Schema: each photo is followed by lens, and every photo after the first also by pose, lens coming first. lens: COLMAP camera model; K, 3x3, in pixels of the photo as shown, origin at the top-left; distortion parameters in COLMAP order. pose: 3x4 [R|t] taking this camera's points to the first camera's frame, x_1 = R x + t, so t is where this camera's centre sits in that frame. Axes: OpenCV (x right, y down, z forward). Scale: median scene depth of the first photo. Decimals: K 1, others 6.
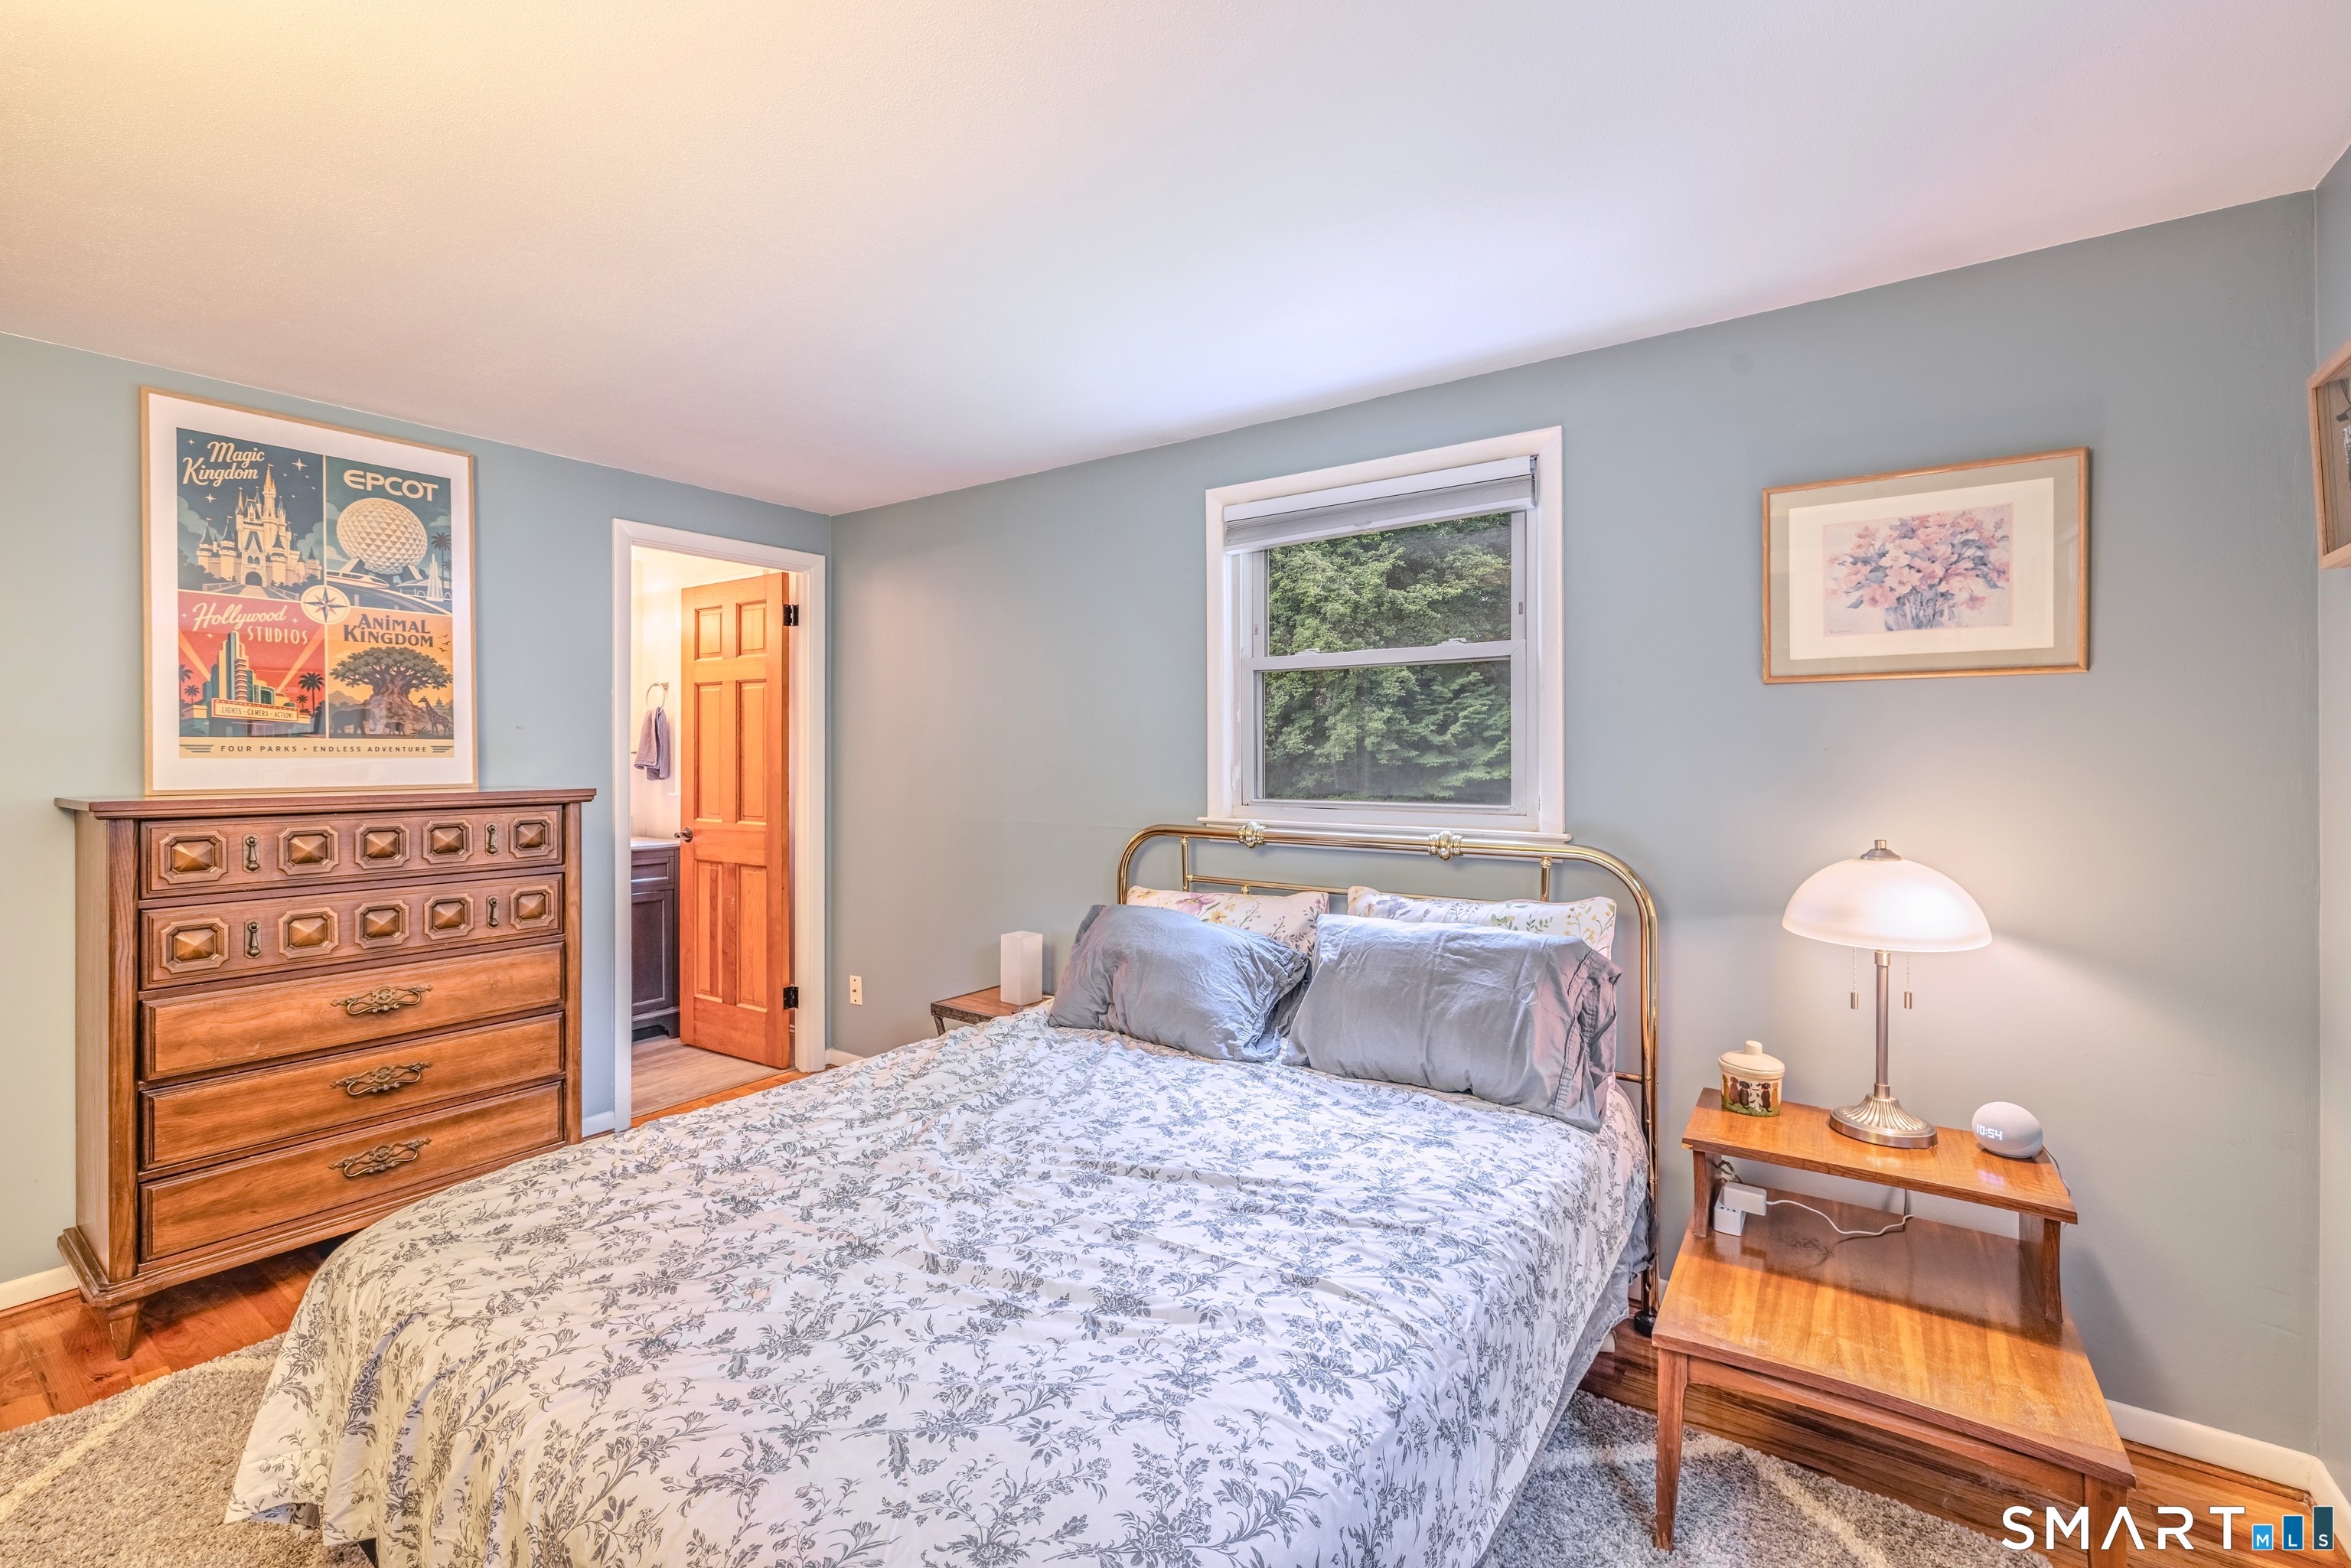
lens RADIAL K [[992.9, 0, 1171.6], [0, 992.9, 774.5], [0, 0, 1]] dist [-0.000077, 0.000655]
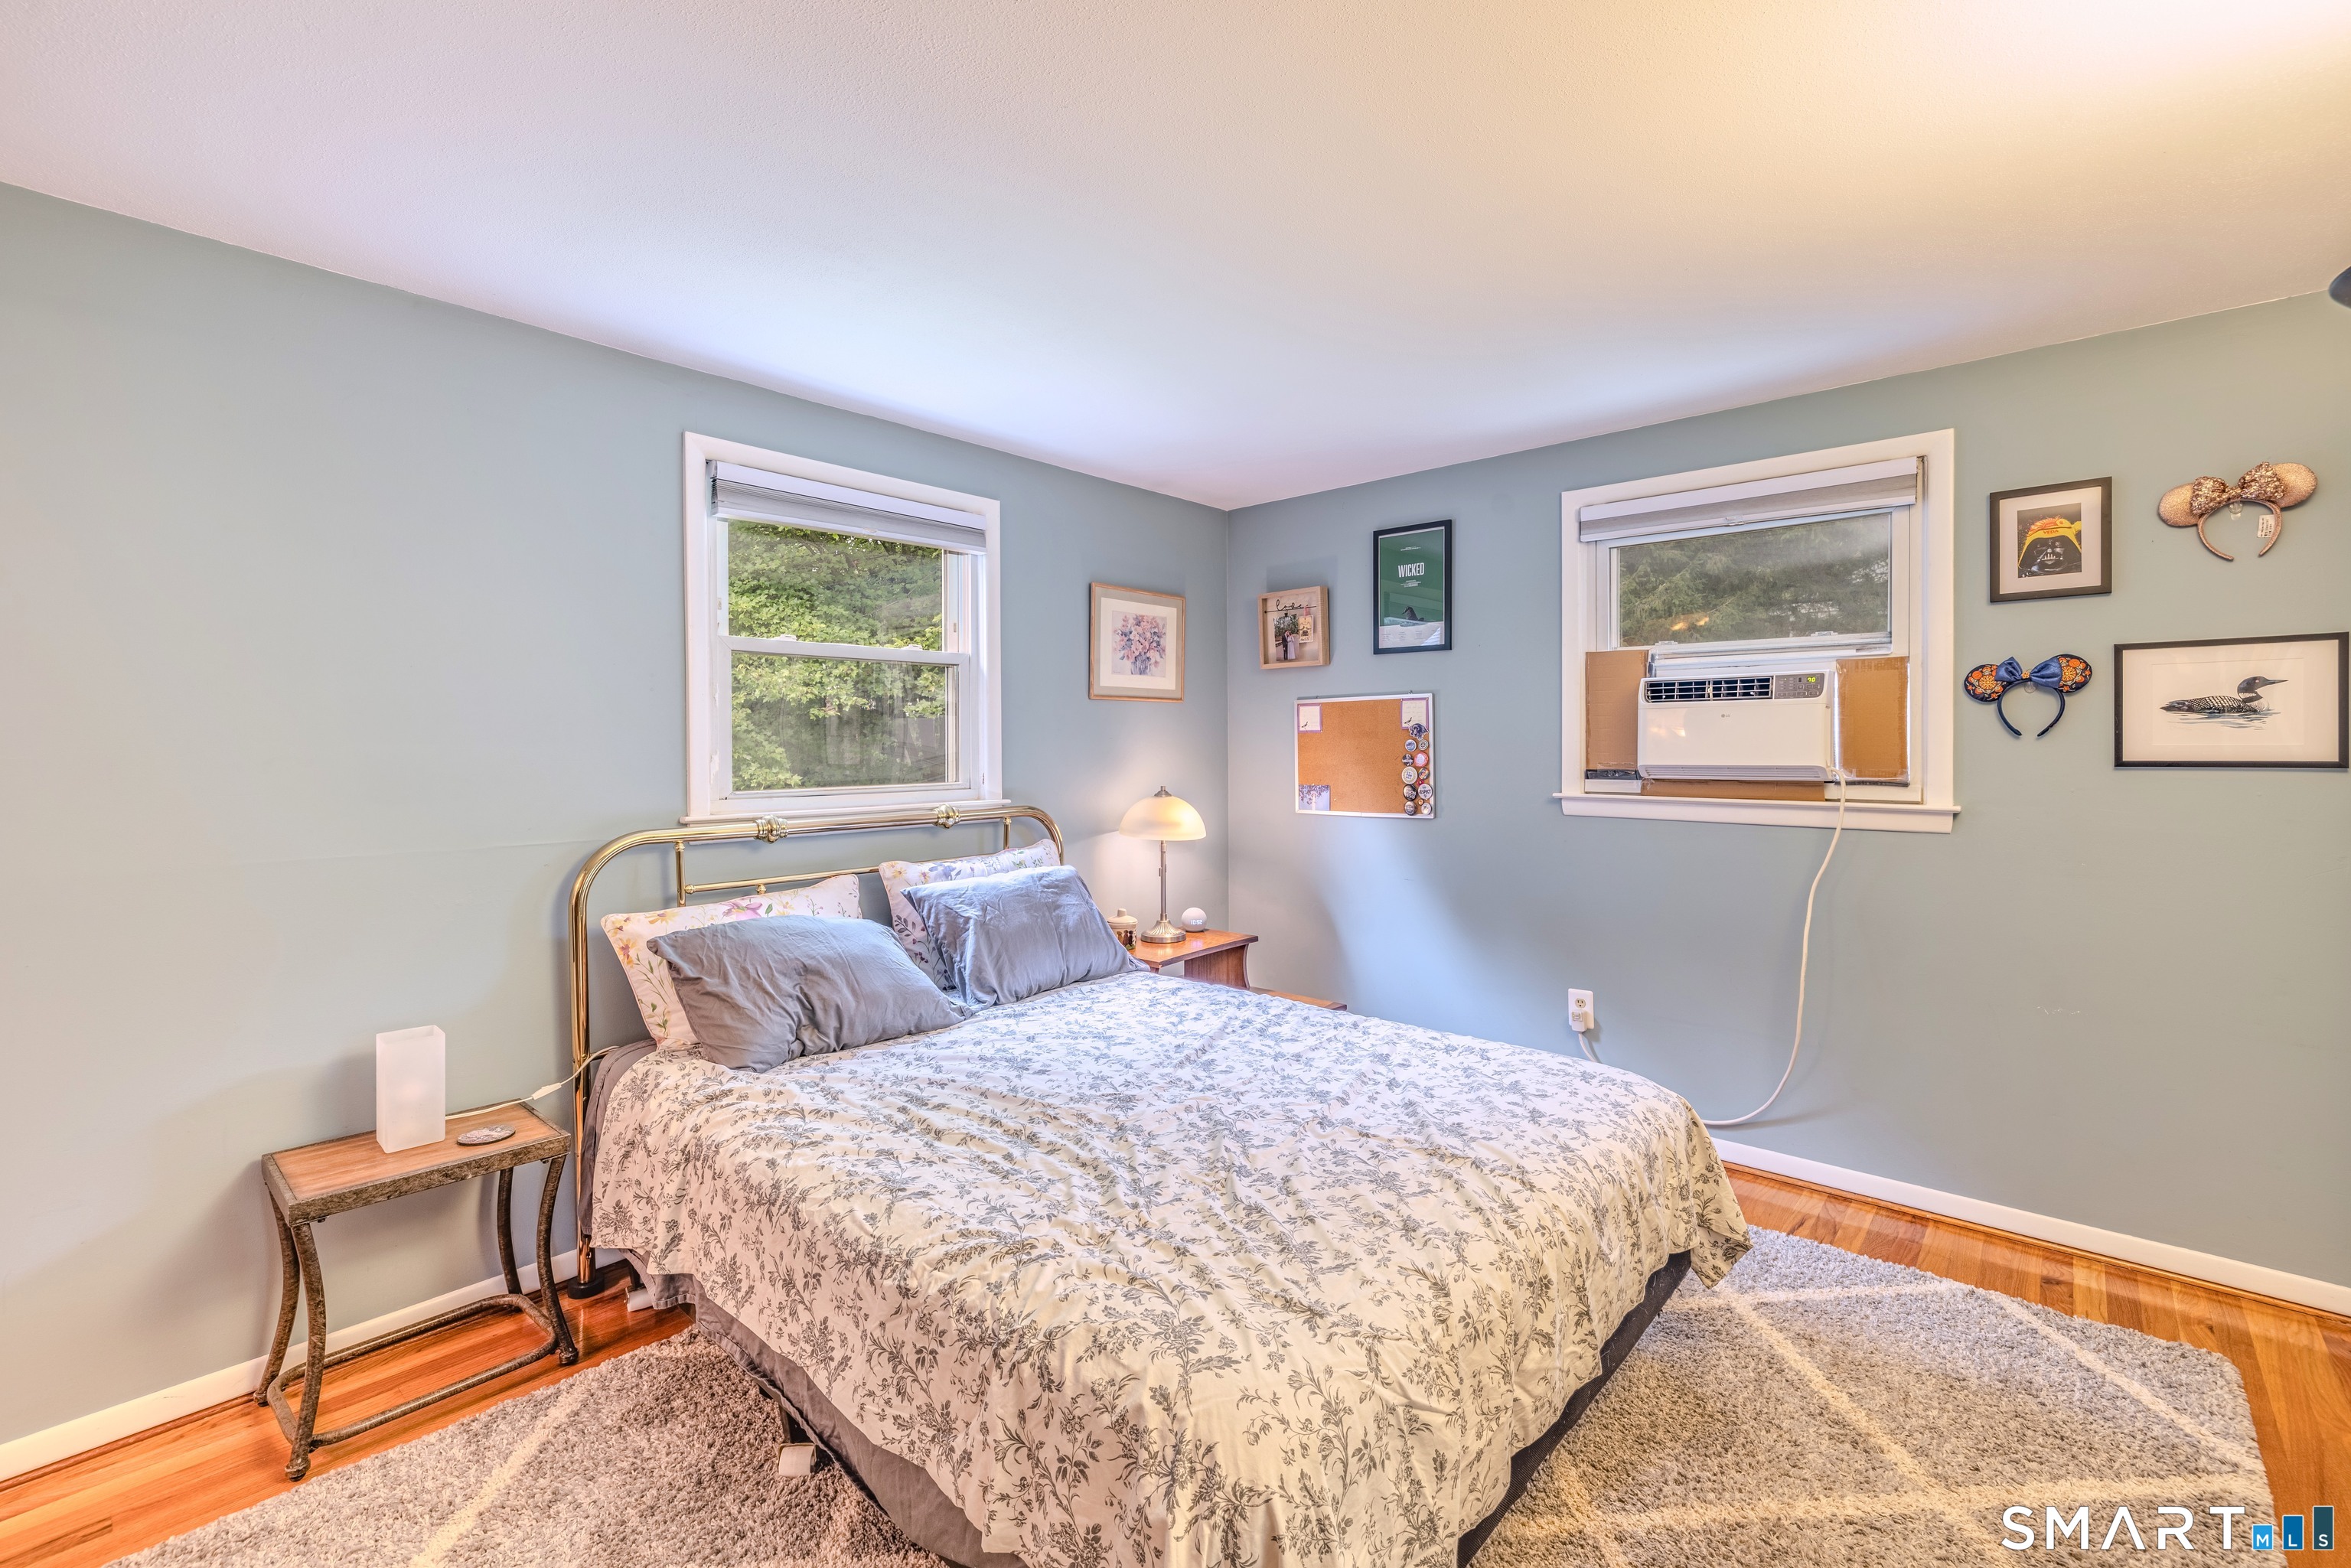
lens RADIAL K [[992.9, 0, 1171.3], [0, 992.9, 759.3], [0, 0, 1]] dist [-0.000077, 0.000655]
pose [[0.117152, -0.014517, 0.993008, -1.100109], [0.028351, 0.999535, 0.011268, -0.005157], [-0.992709, 0.026833, 0.117509, 0.711296]]
